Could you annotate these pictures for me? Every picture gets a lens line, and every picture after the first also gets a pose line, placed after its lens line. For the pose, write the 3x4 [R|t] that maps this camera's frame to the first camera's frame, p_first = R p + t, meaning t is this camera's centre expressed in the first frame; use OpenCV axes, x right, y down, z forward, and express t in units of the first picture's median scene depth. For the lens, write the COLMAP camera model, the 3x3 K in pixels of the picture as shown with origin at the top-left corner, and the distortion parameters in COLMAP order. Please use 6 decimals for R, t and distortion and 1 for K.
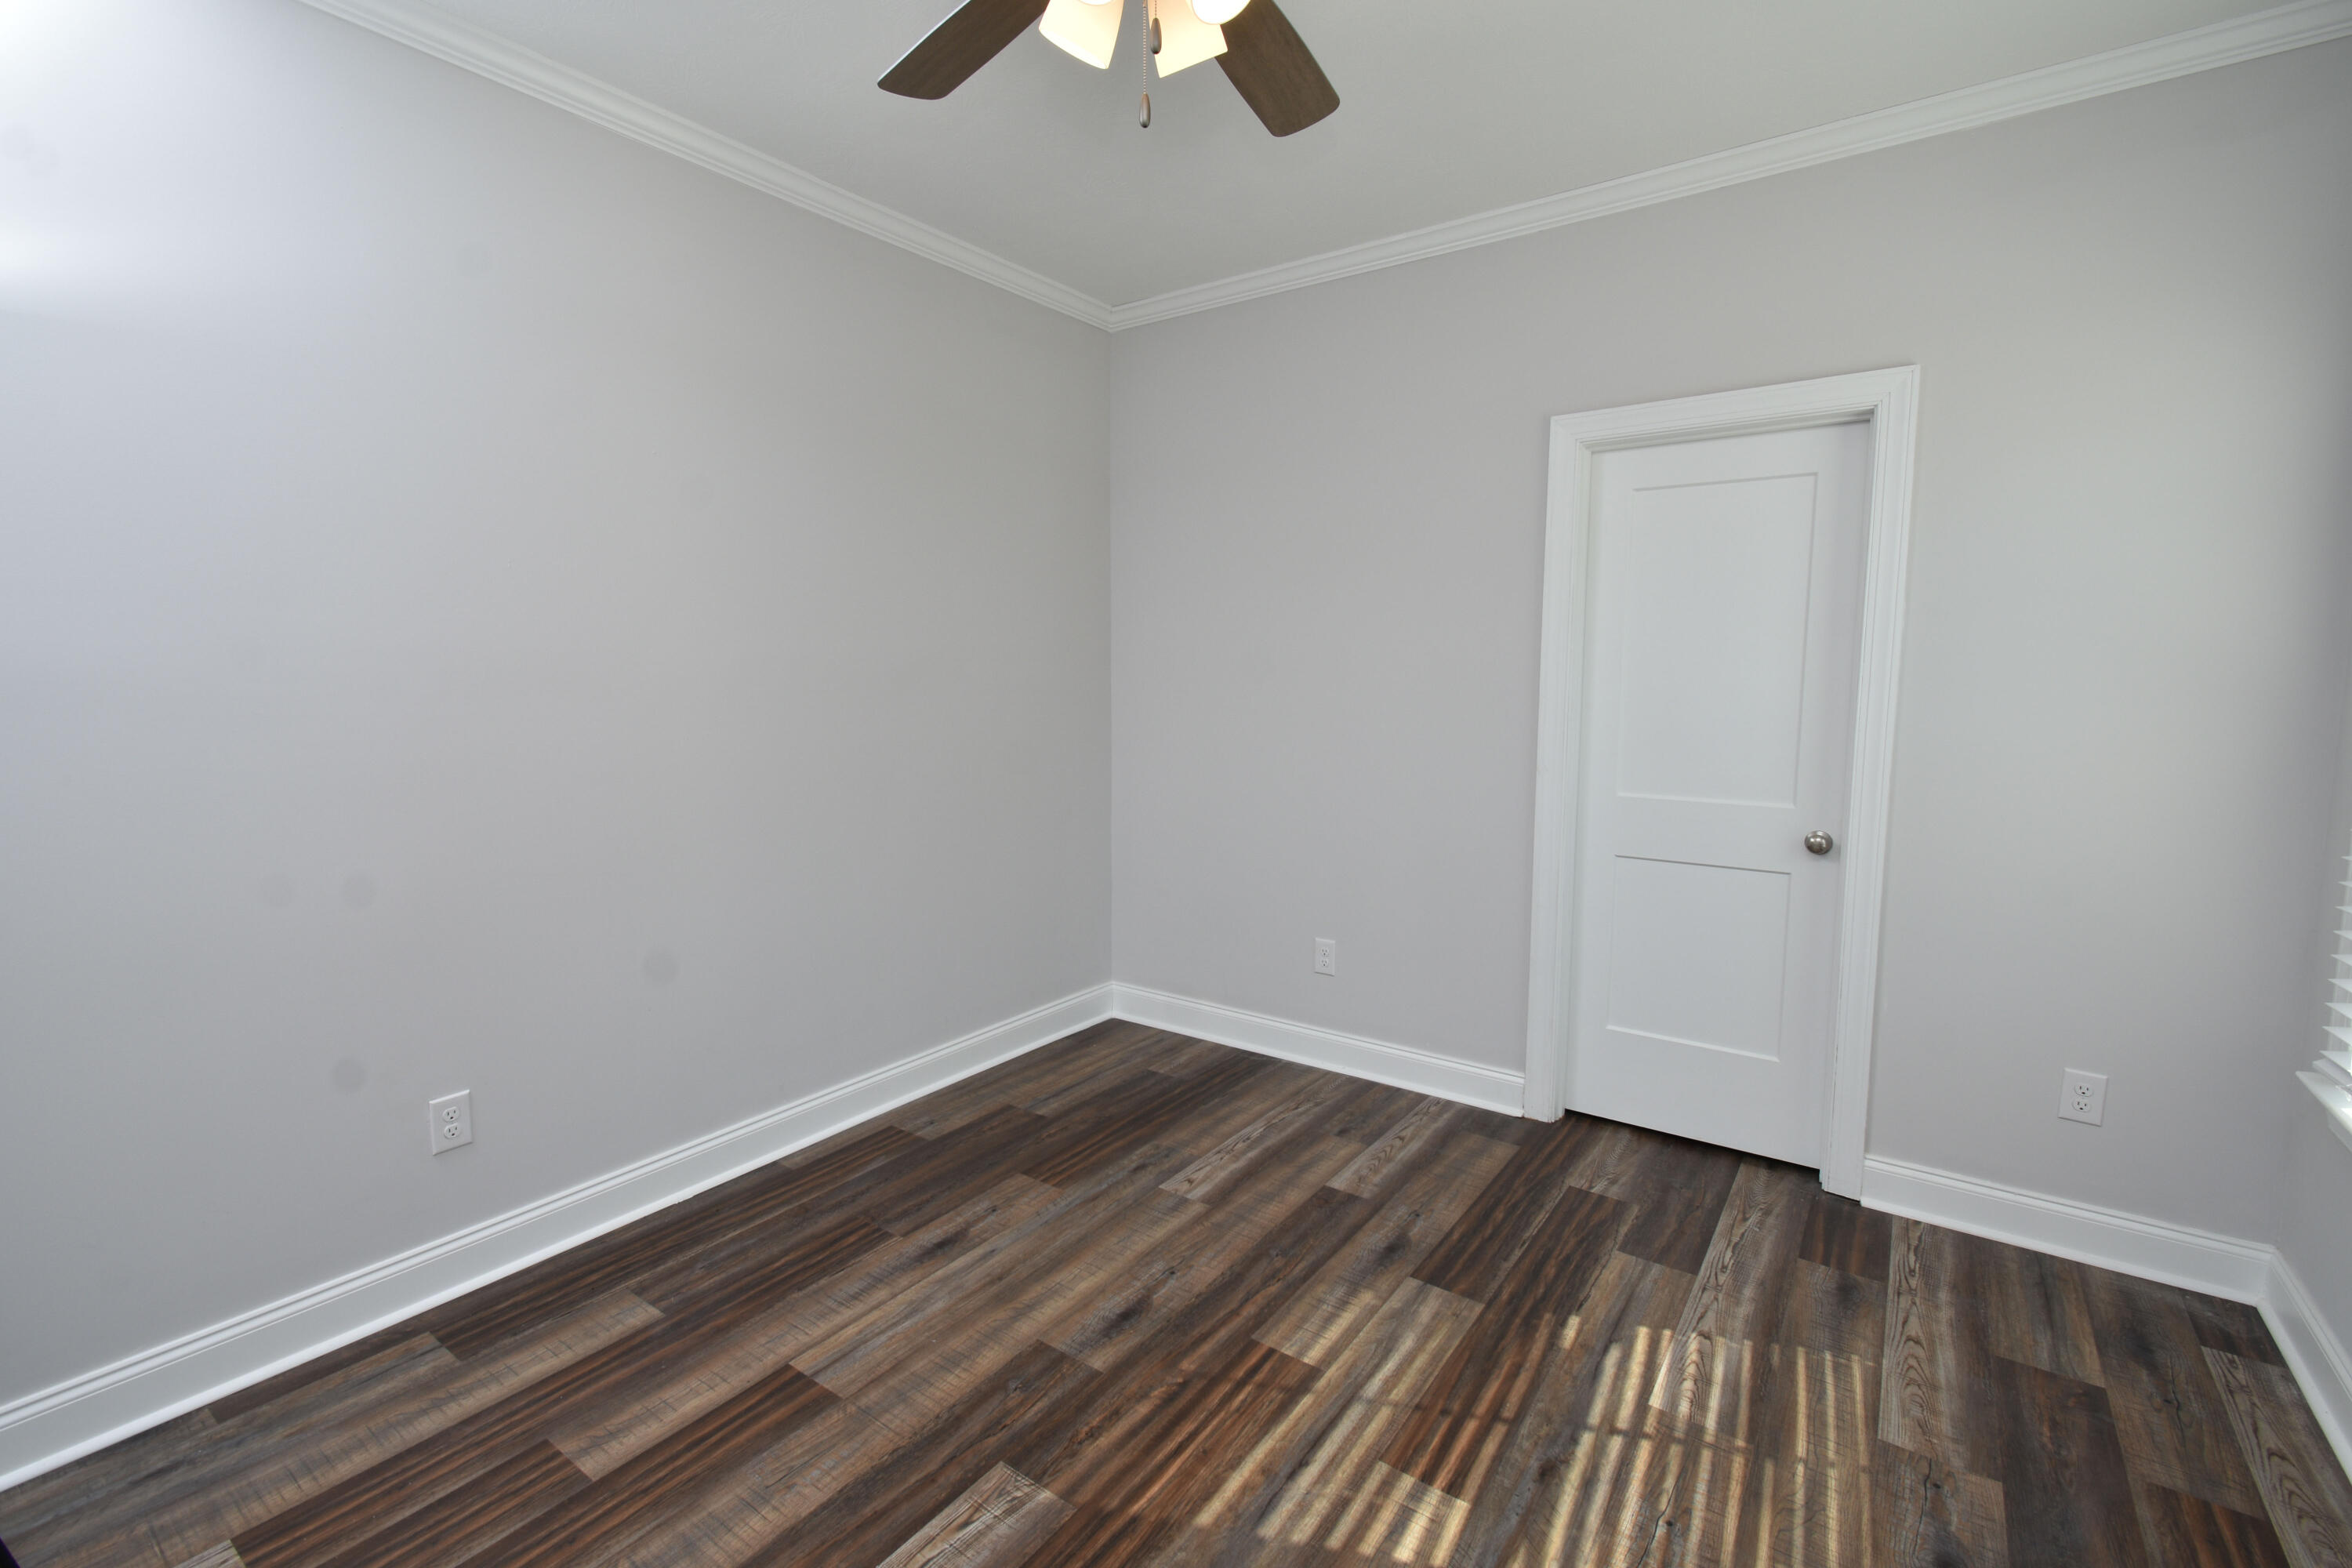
lens RADIAL K [[1035.0, 0, 1179.9], [0, 1035.0, 763.7], [0, 0, 1]] dist [-0.001029, -0.000288]
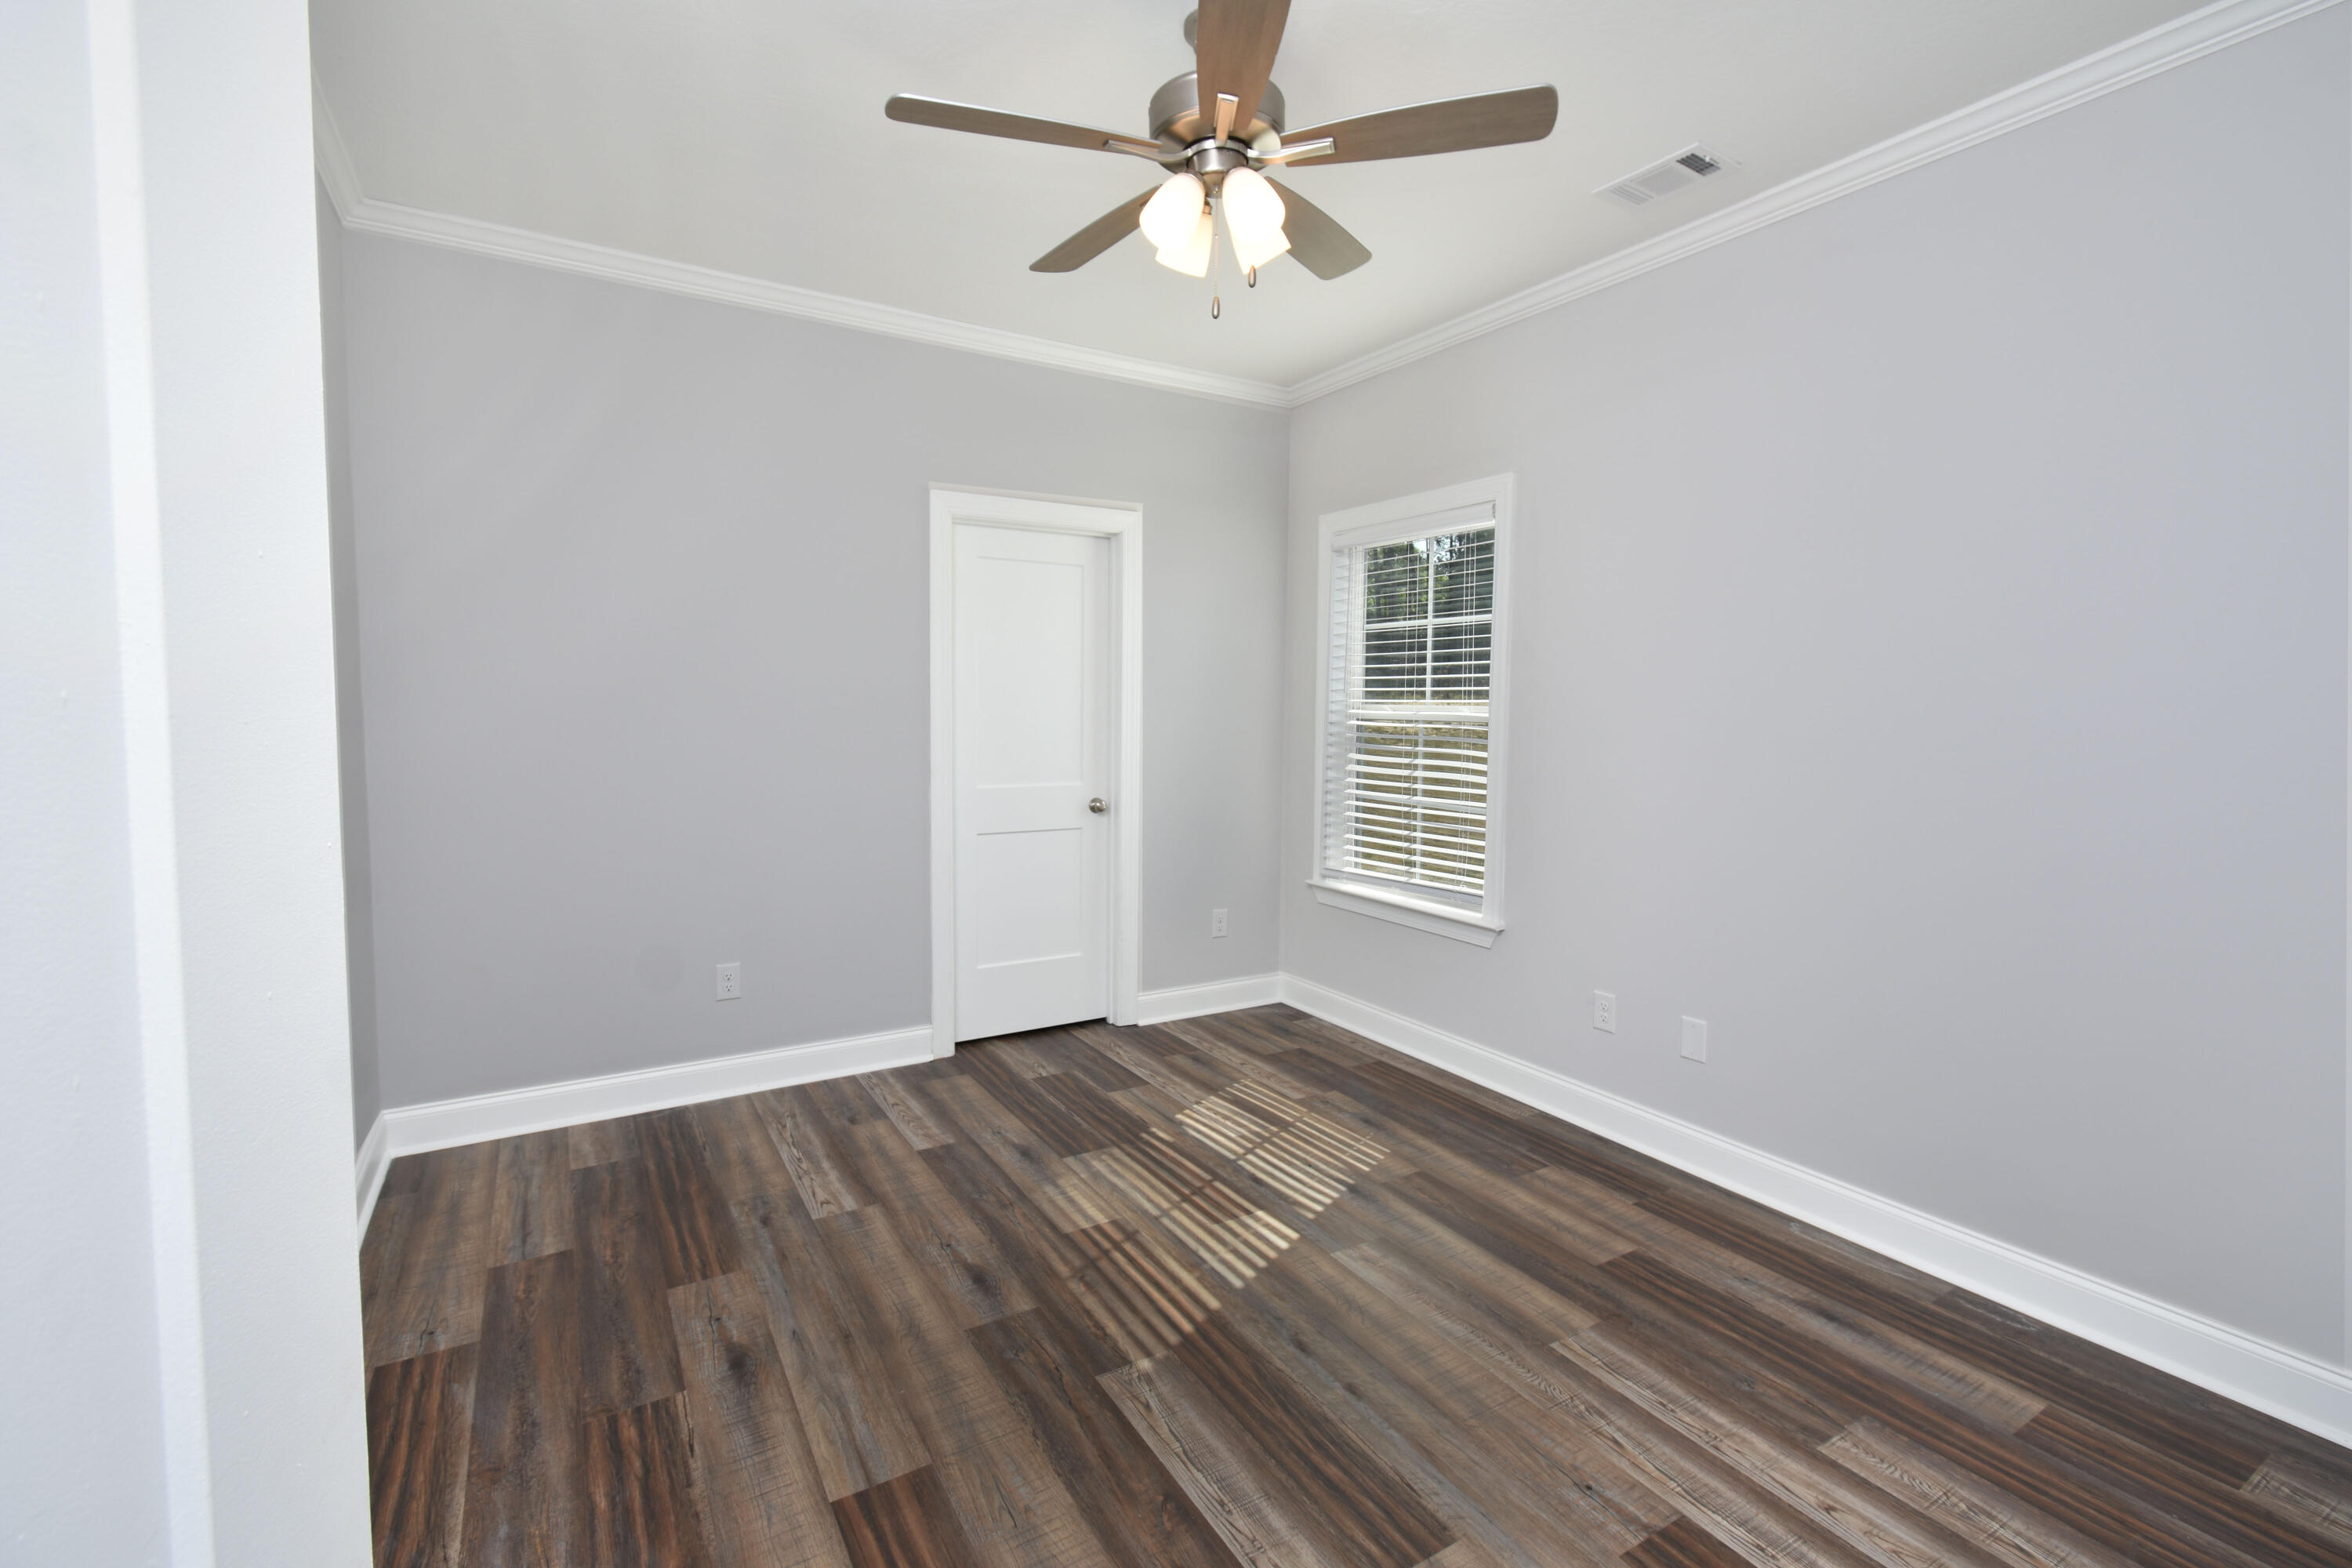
lens RADIAL K [[1035.0, 0, 1179.9], [0, 1035.0, 763.7], [0, 0, 1]] dist [-0.001029, -0.000288]
pose [[0.395905, -0.056498, 0.916552, -0.791729], [0.072576, 0.996908, 0.030102, -0.024854], [-0.915419, 0.054602, 0.398782, 0.284616]]
